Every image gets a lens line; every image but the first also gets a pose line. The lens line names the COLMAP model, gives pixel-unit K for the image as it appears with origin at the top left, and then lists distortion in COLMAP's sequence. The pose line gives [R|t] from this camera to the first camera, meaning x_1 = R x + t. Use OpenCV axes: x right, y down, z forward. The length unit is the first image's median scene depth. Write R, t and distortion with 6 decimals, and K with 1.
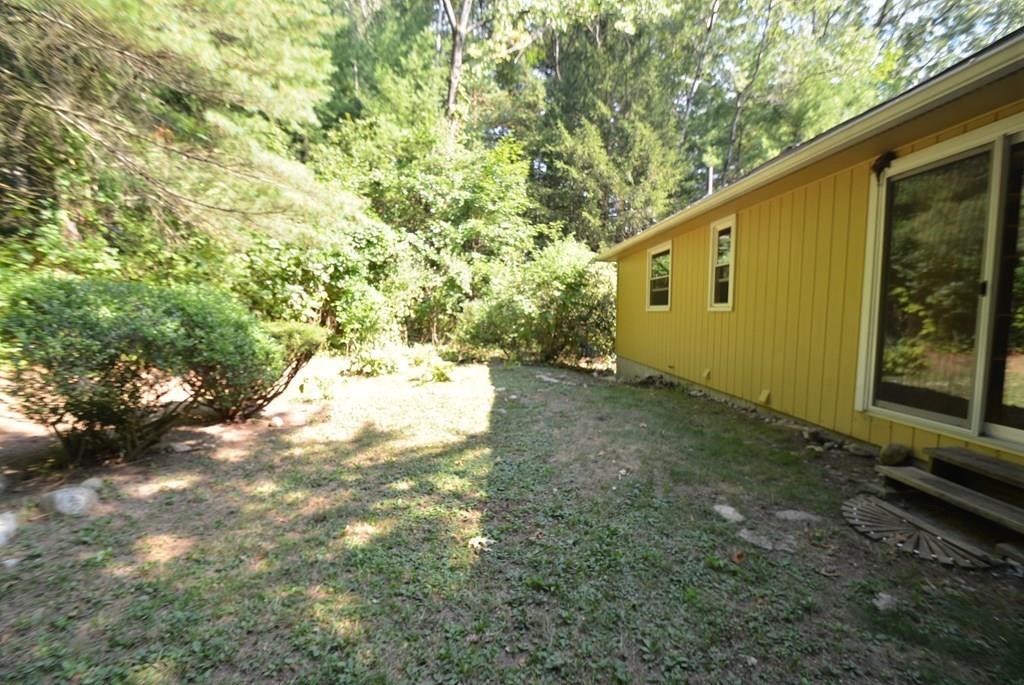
lens RADIAL K [[448.5, 0, 510.7], [0, 448.5, 359.5], [0, 0, 1]] dist [0.012196, -0.012773]
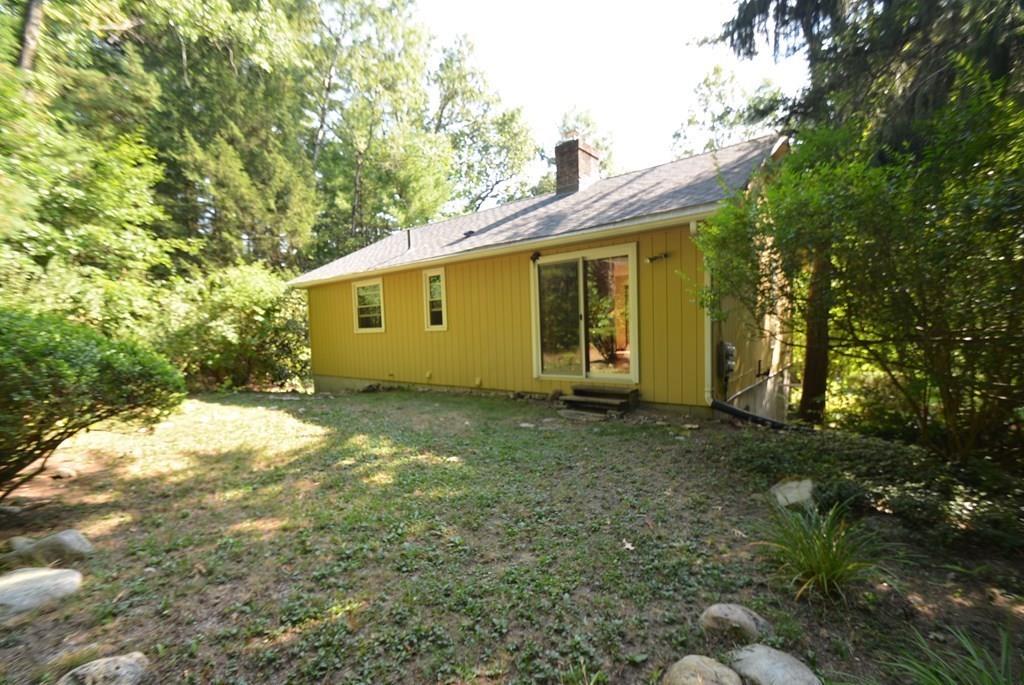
lens RADIAL K [[448.5, 0, 510.7], [0, 448.5, 359.5], [0, 0, 1]] dist [0.012196, -0.012773]
pose [[0.657690, -0.067166, 0.750288, -0.501489], [0.107072, 0.994239, -0.004853, 0.020012], [-0.745640, 0.083527, 0.661093, -0.151589]]
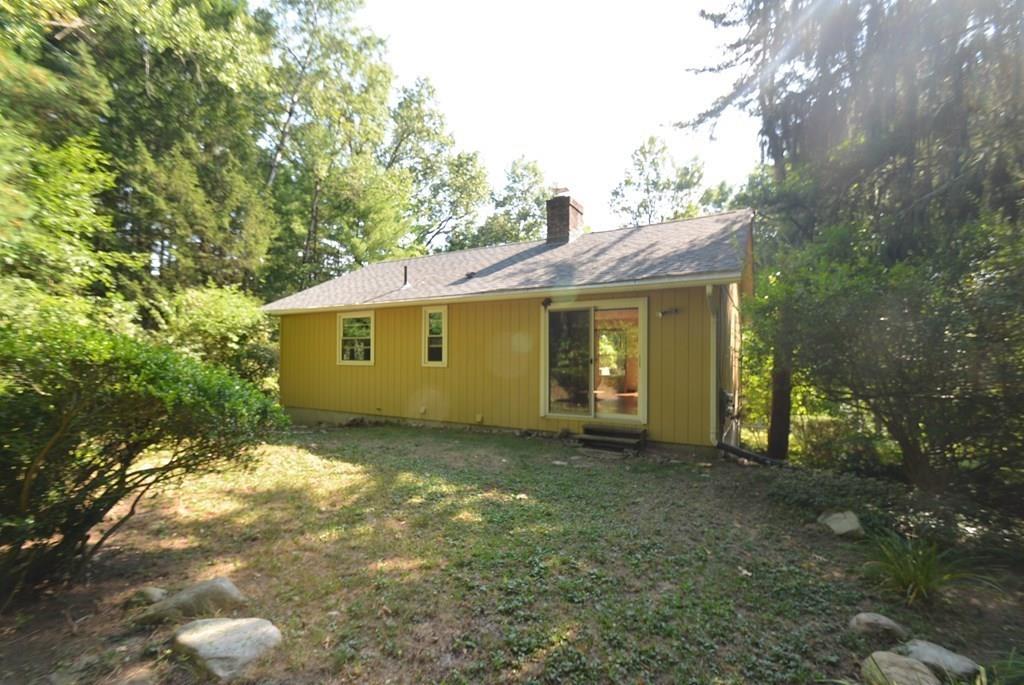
lens RADIAL K [[448.5, 0, 510.7], [0, 448.5, 359.5], [0, 0, 1]] dist [0.012196, -0.012773]
pose [[0.525901, 0.013299, 0.850442, -0.689665], [0.078059, 0.994903, -0.063829, -0.017167], [-0.846956, 0.099952, 0.522182, 0.007448]]
